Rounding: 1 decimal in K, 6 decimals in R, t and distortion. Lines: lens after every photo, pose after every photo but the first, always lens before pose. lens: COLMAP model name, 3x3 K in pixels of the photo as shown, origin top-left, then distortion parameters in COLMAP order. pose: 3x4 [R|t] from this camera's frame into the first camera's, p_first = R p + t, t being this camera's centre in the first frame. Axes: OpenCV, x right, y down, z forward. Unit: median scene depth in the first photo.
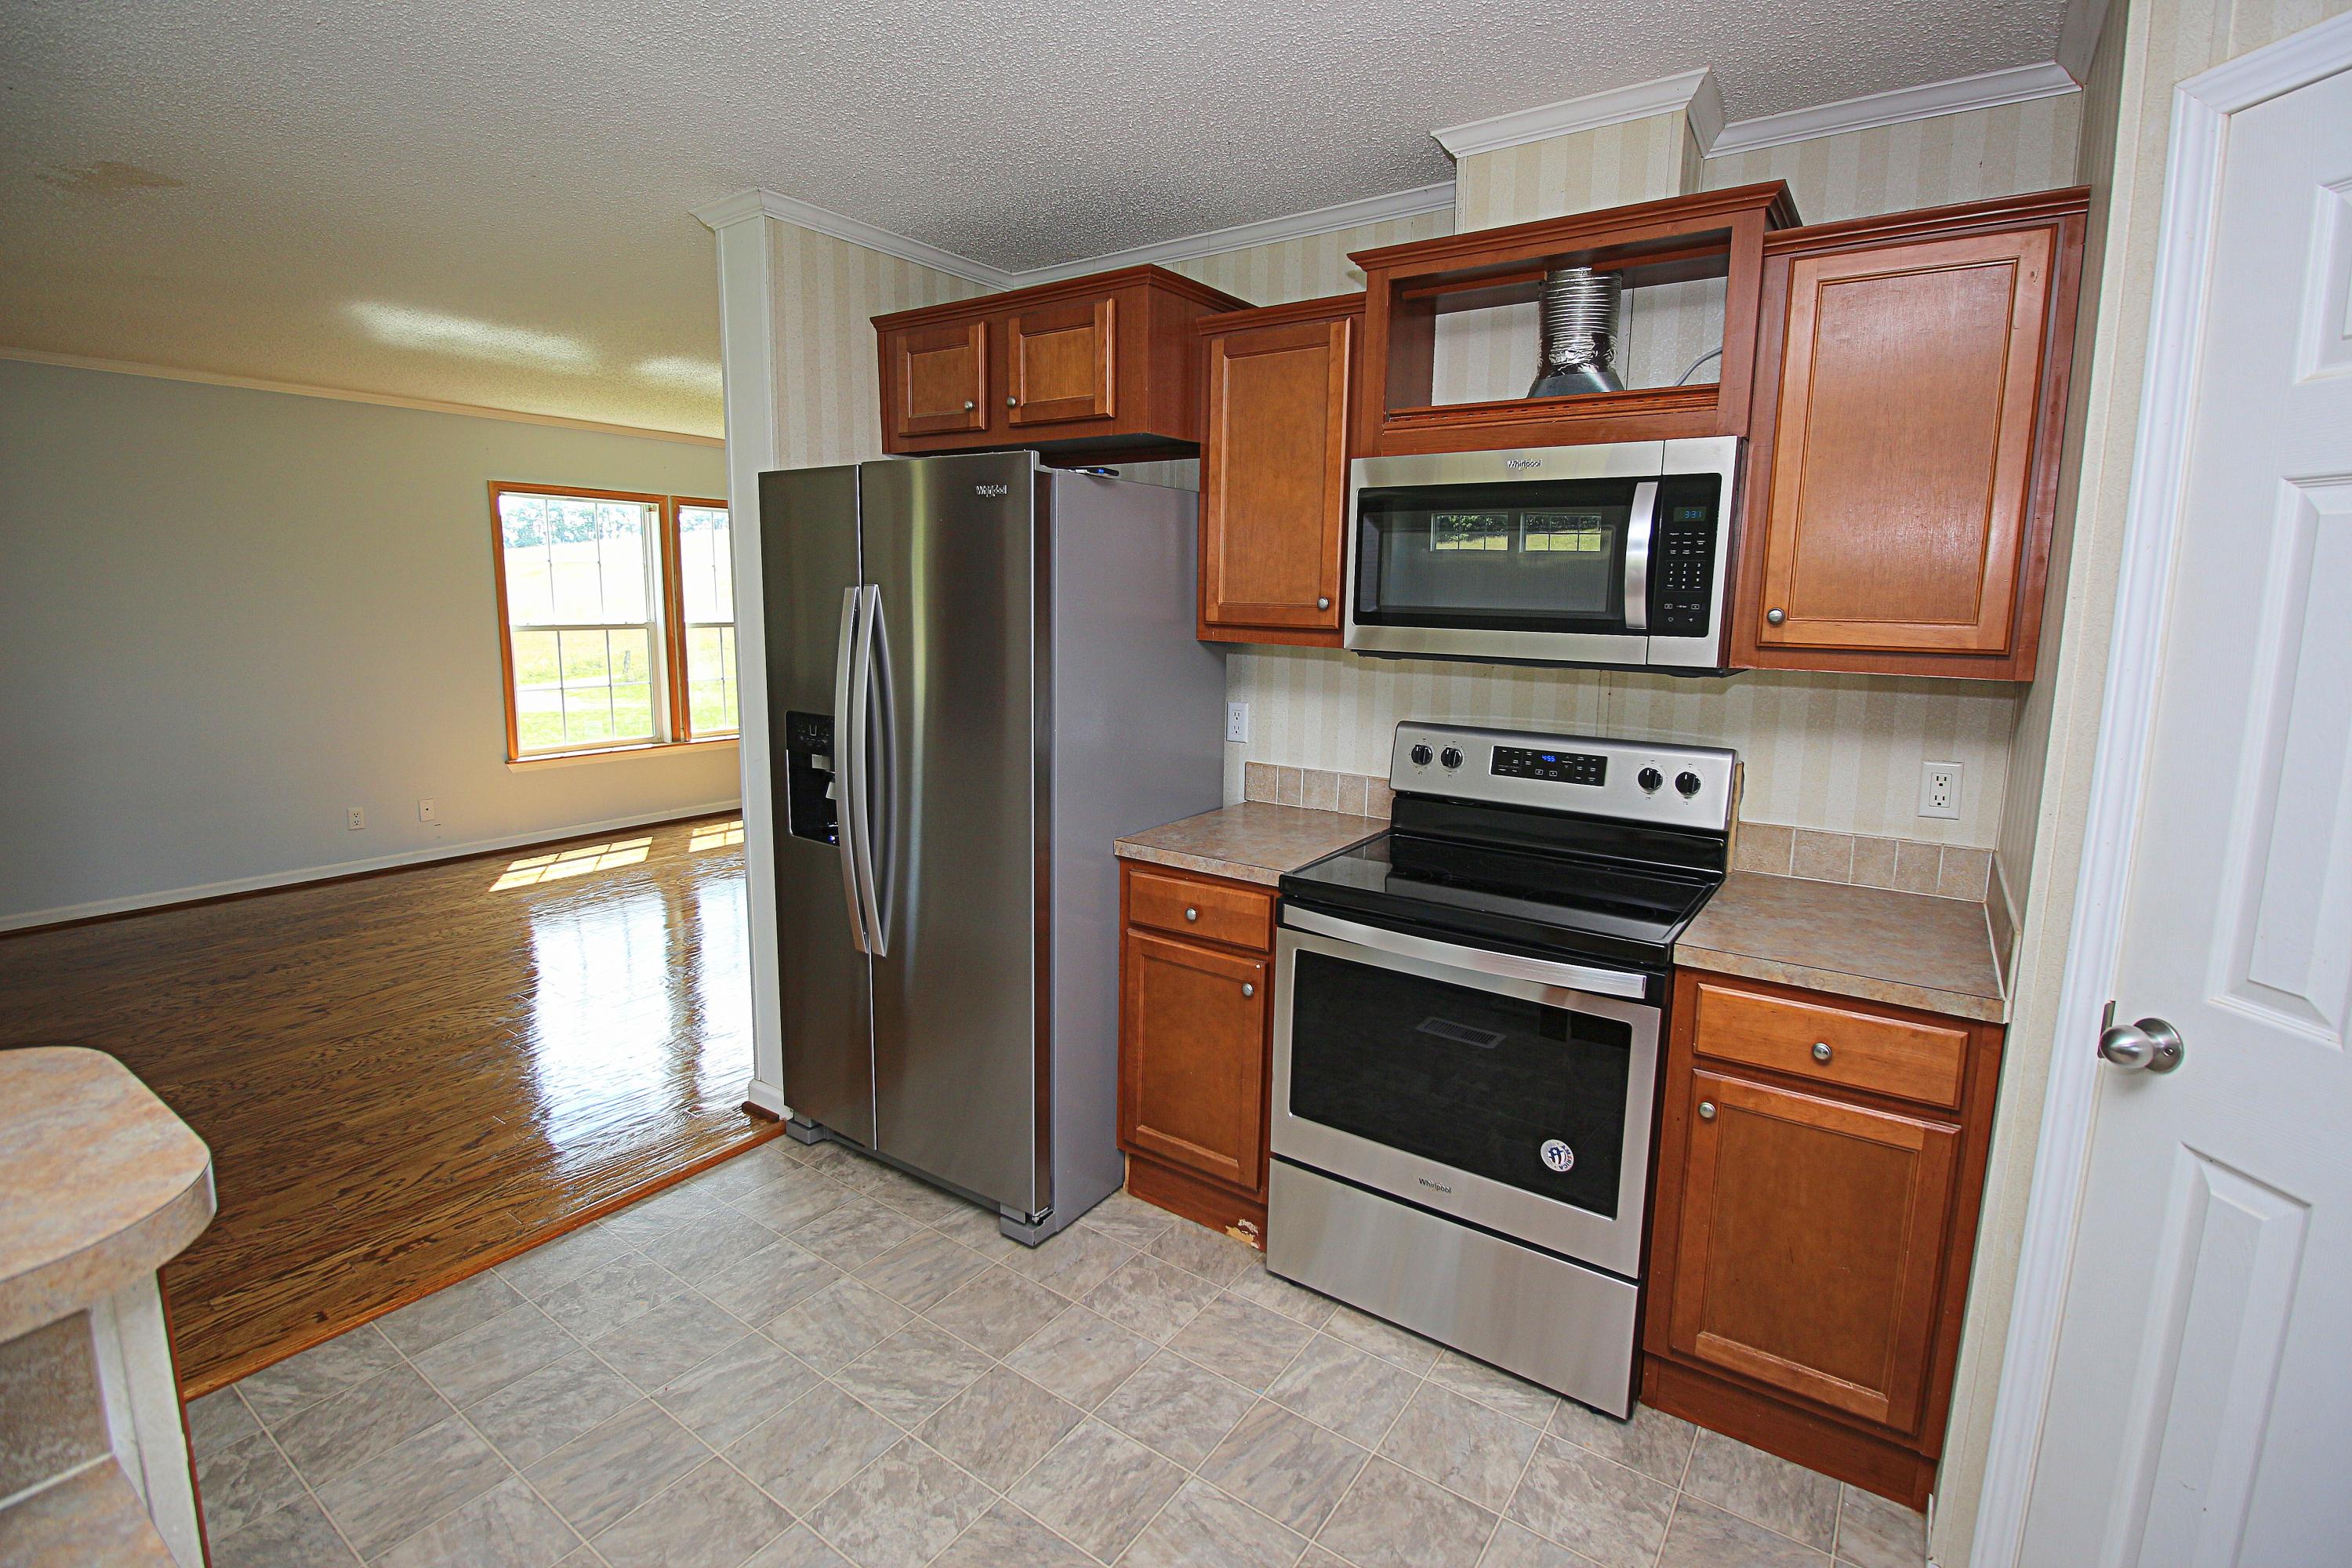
lens RADIAL K [[1087.4, 0, 1179.8], [0, 1087.4, 747.8], [0, 0, 1]] dist [-0.006132, -0.006881]
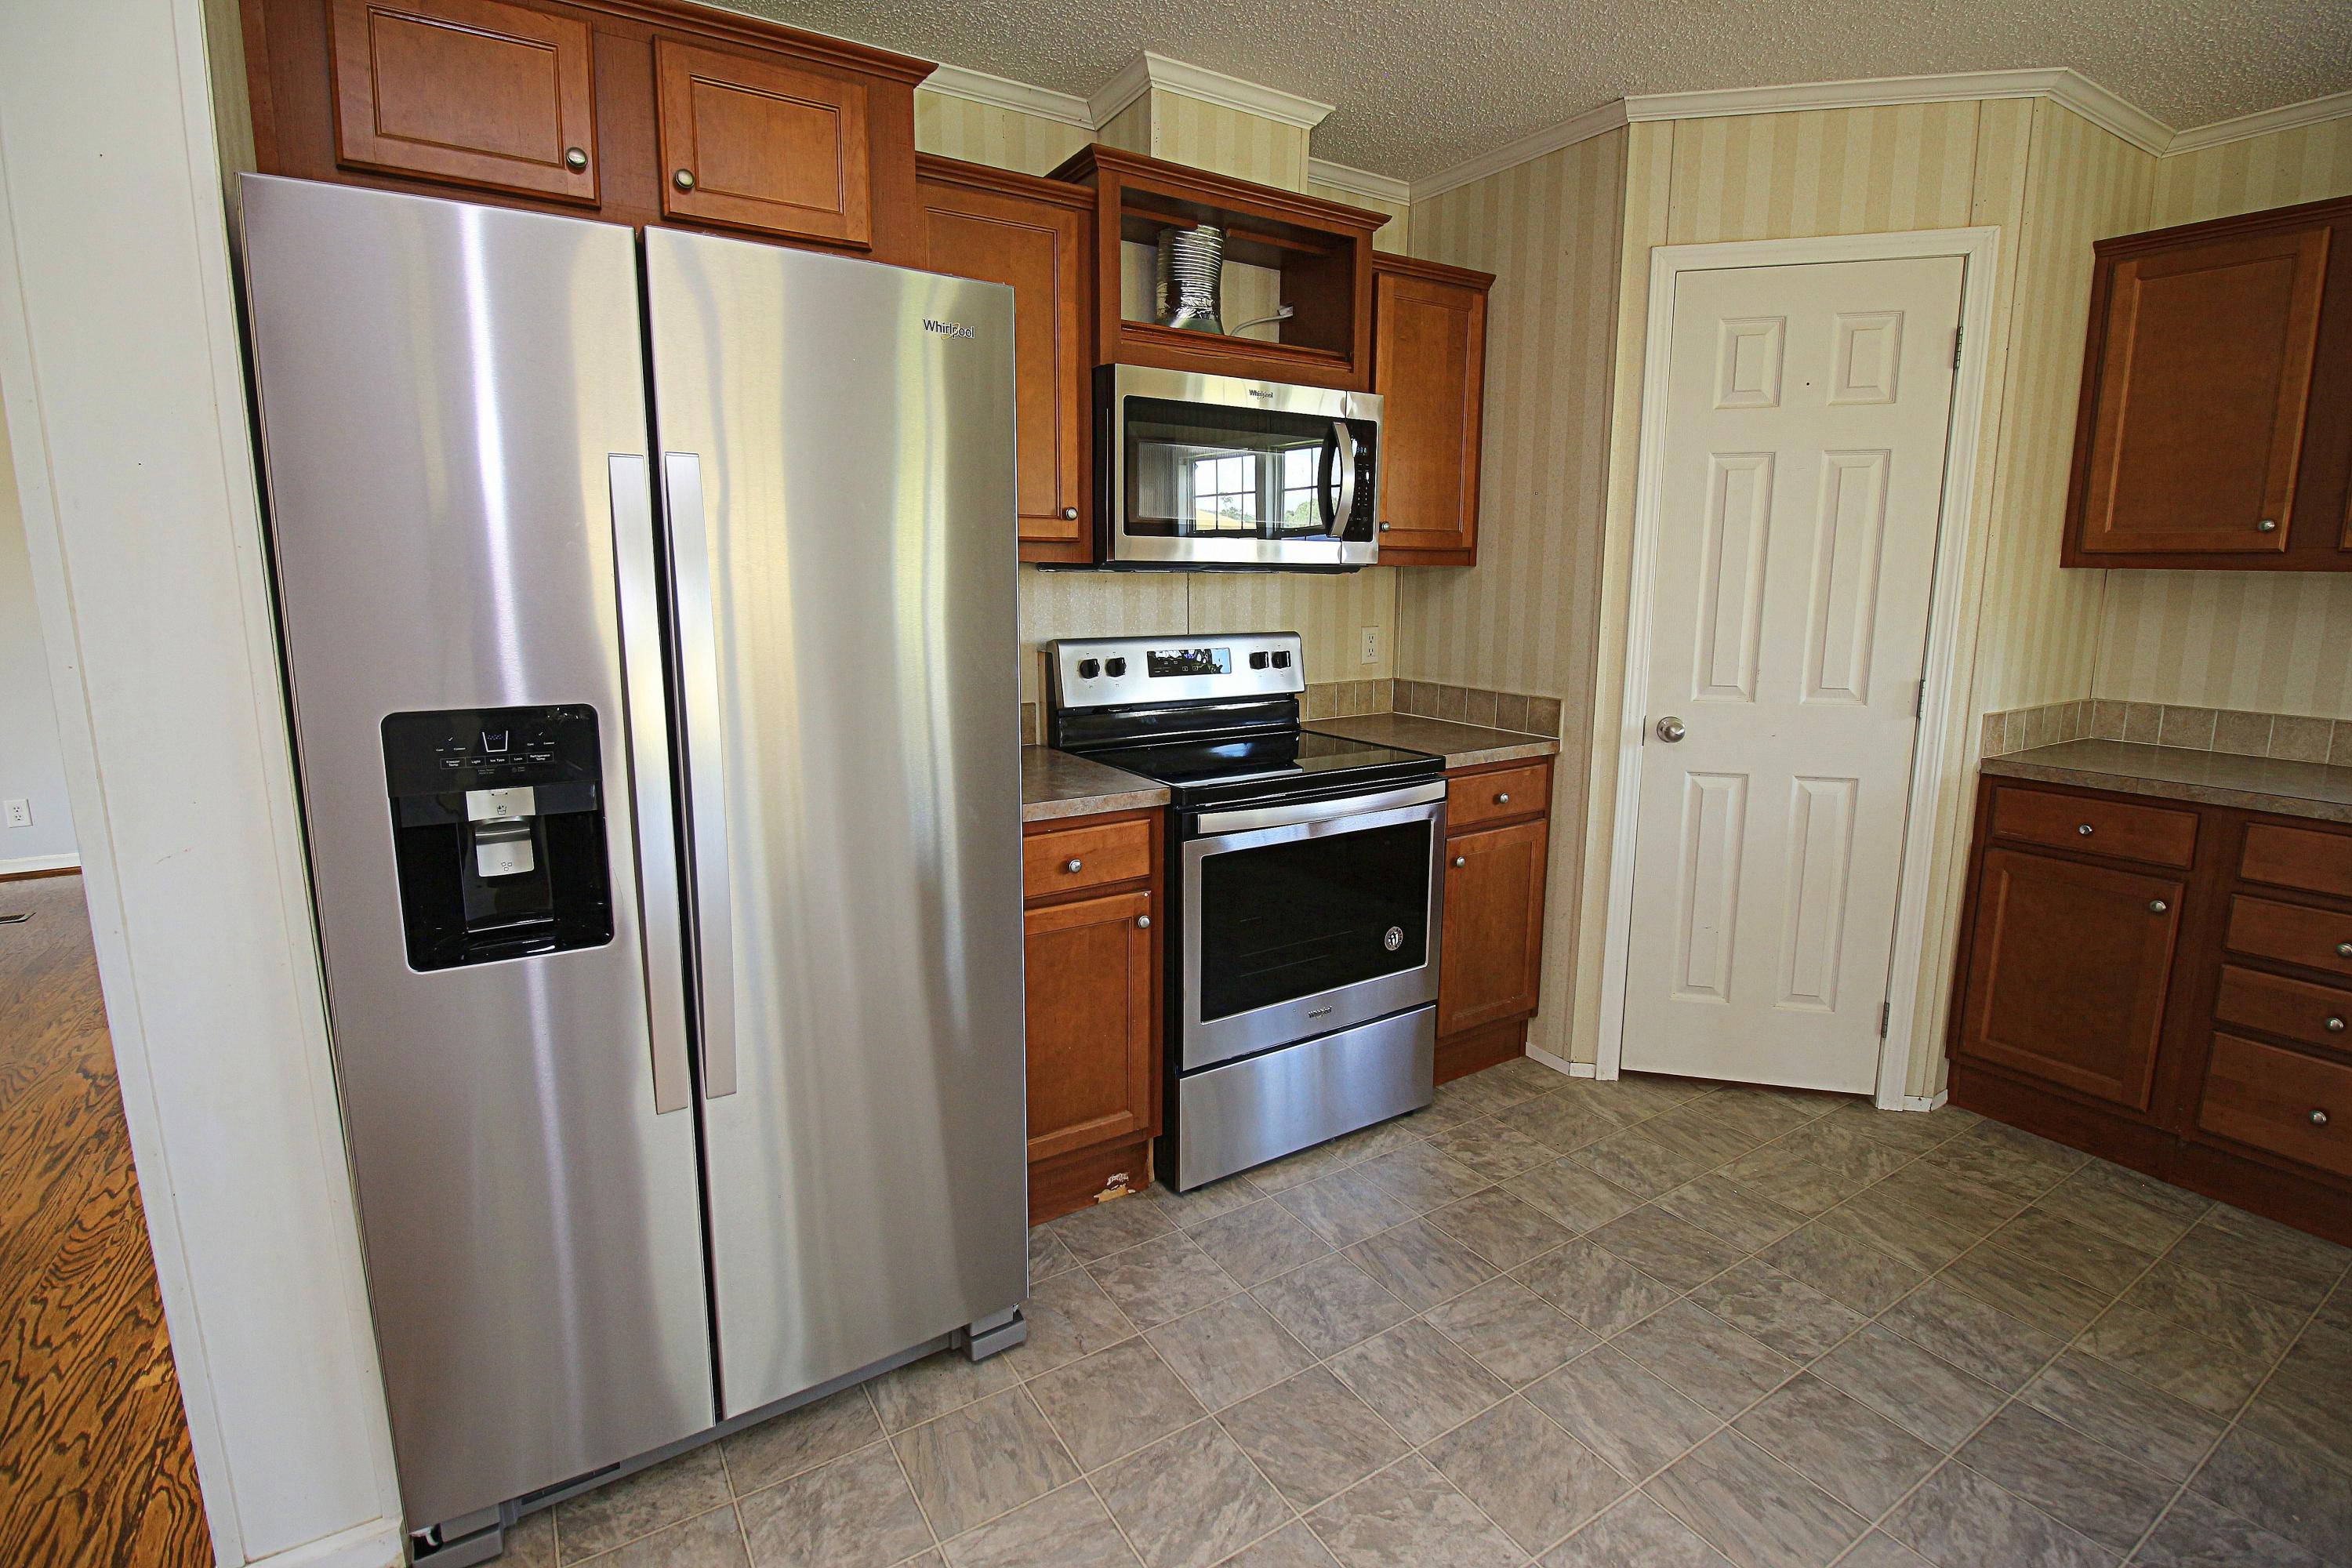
lens RADIAL K [[1087.4, 0, 1161.8], [0, 1087.4, 742.0], [0, 0, 1]] dist [-0.006132, -0.006881]
pose [[0.398375, -0.171459, 0.901054, -0.780168], [0.129696, 0.983032, 0.129717, -0.056762], [-0.908007, 0.065187, 0.413853, 0.597264]]
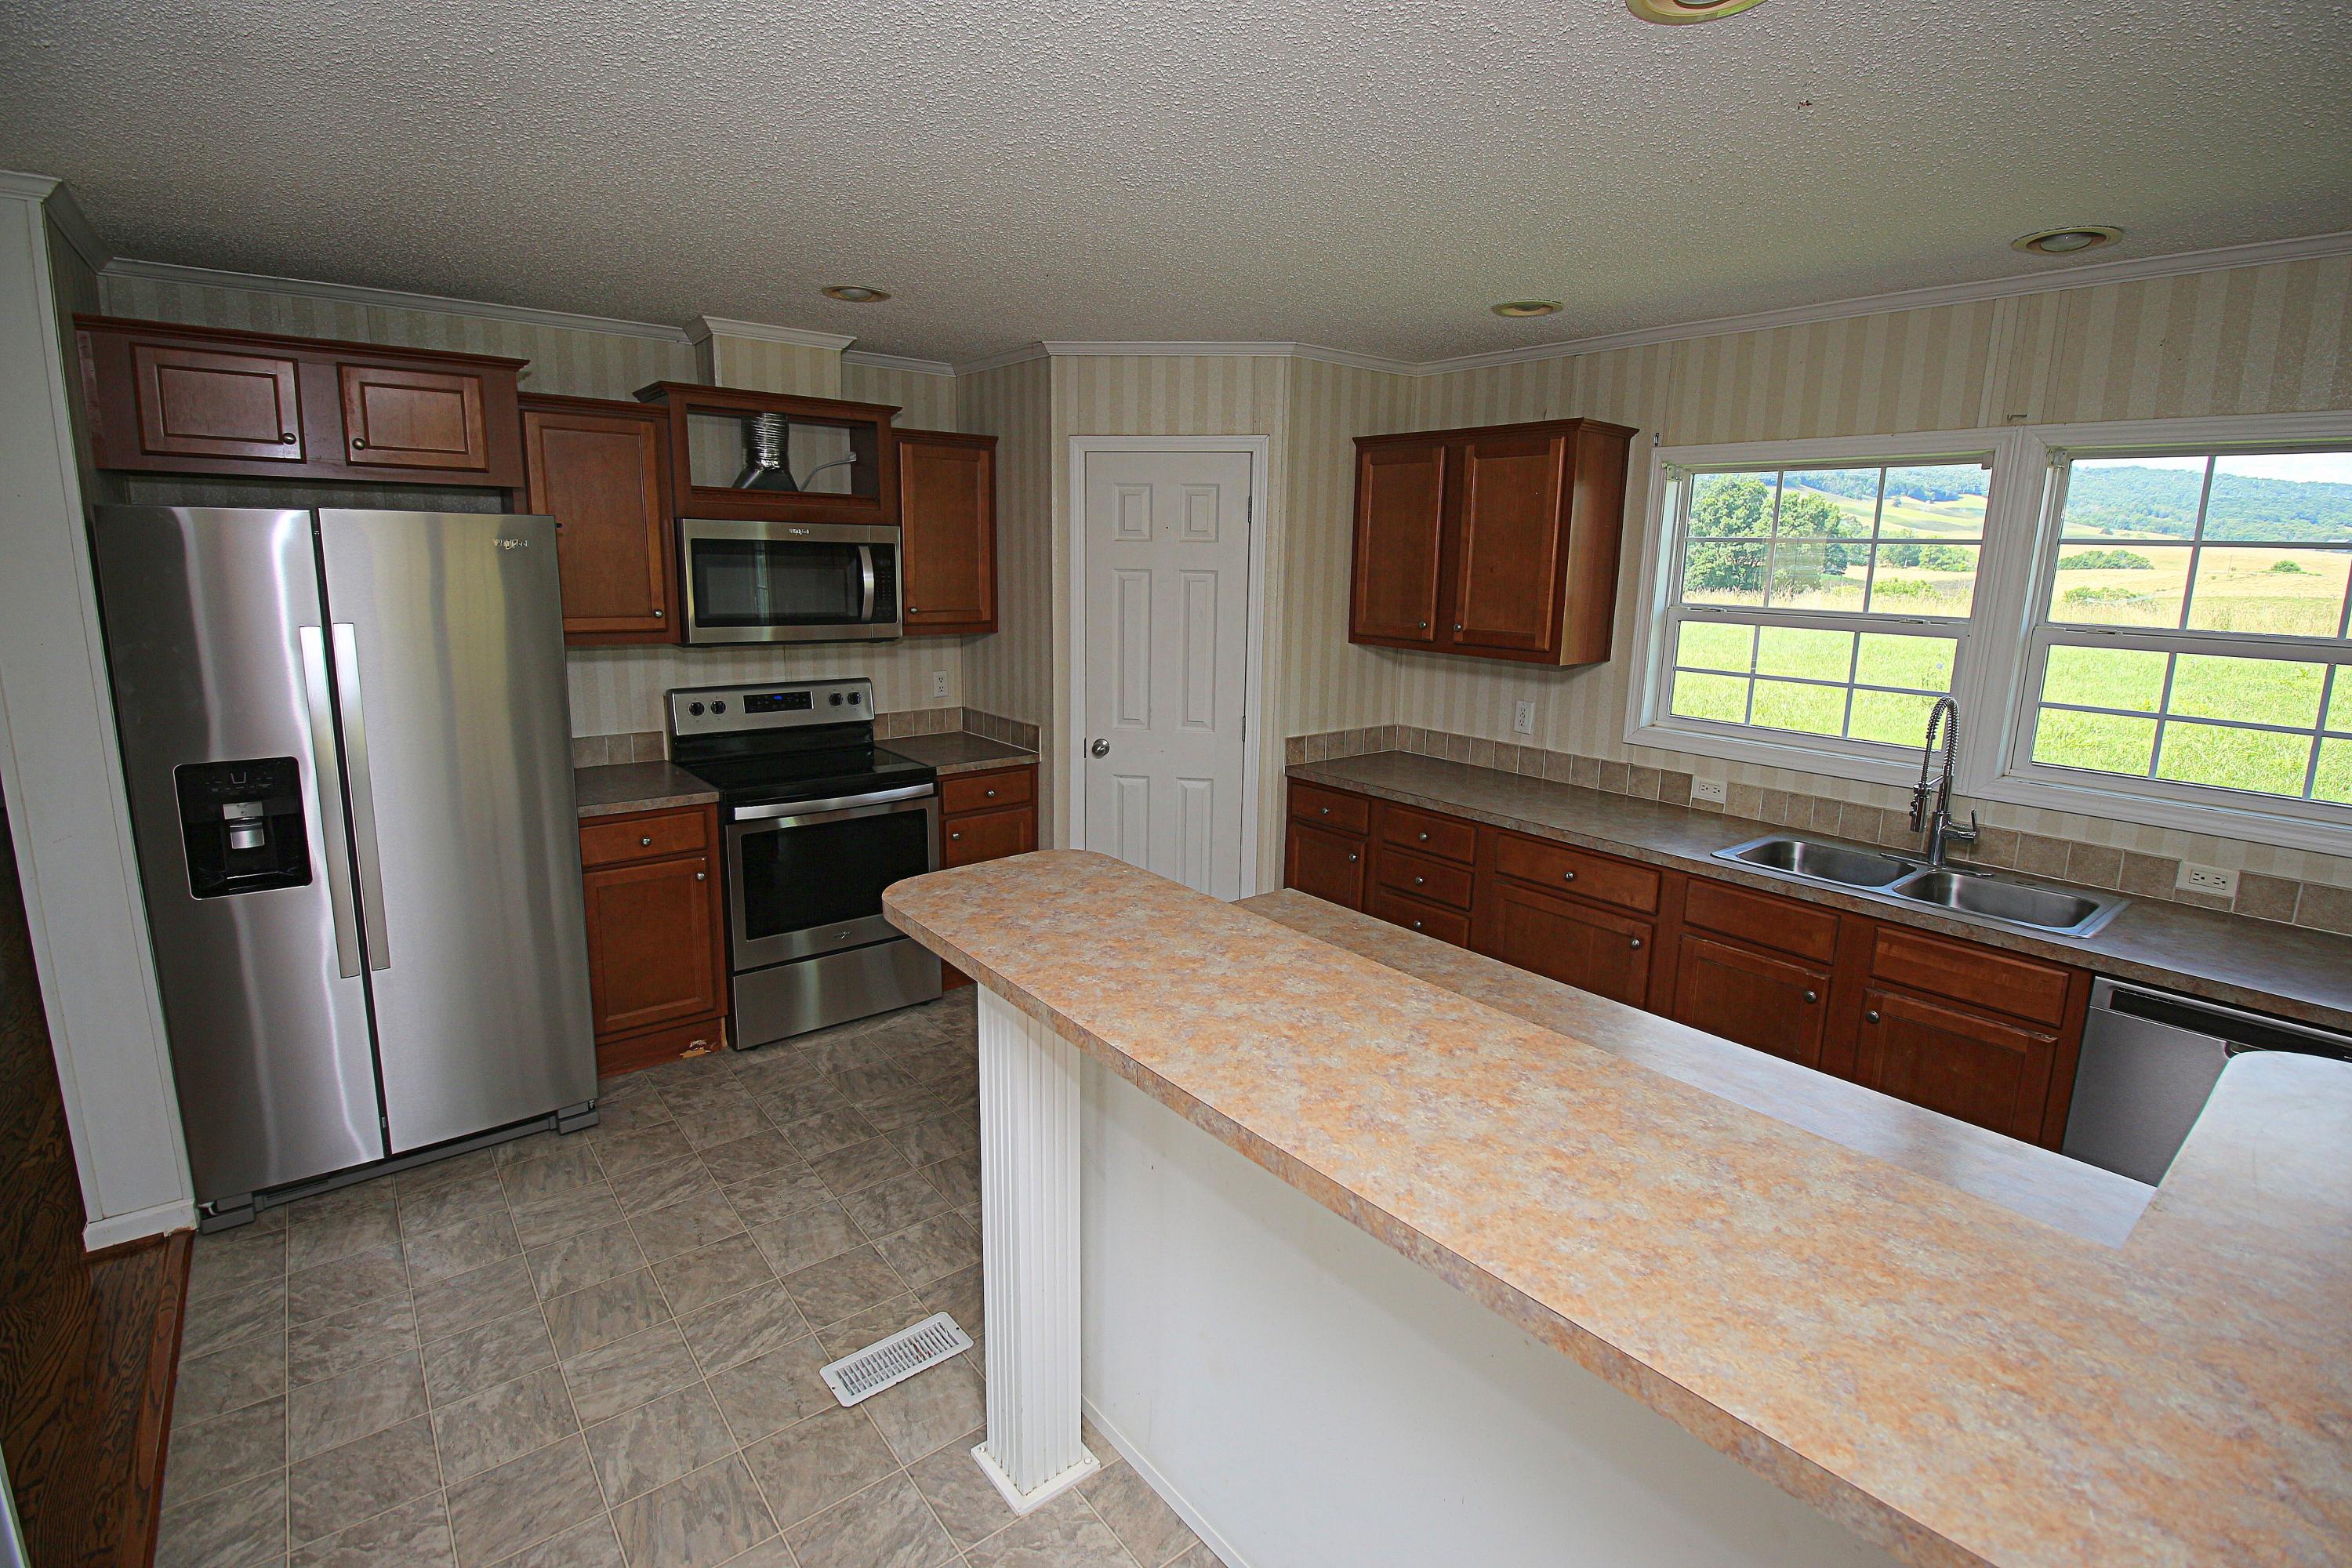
lens RADIAL K [[1087.4, 0, 1168.5], [0, 1087.4, 744.0], [0, 0, 1]] dist [-0.006132, -0.006881]
pose [[0.292541, -0.189690, 0.937250, -1.152442], [0.117309, 0.979843, 0.161695, -0.129493], [-0.949030, 0.062646, 0.308897, -0.093690]]
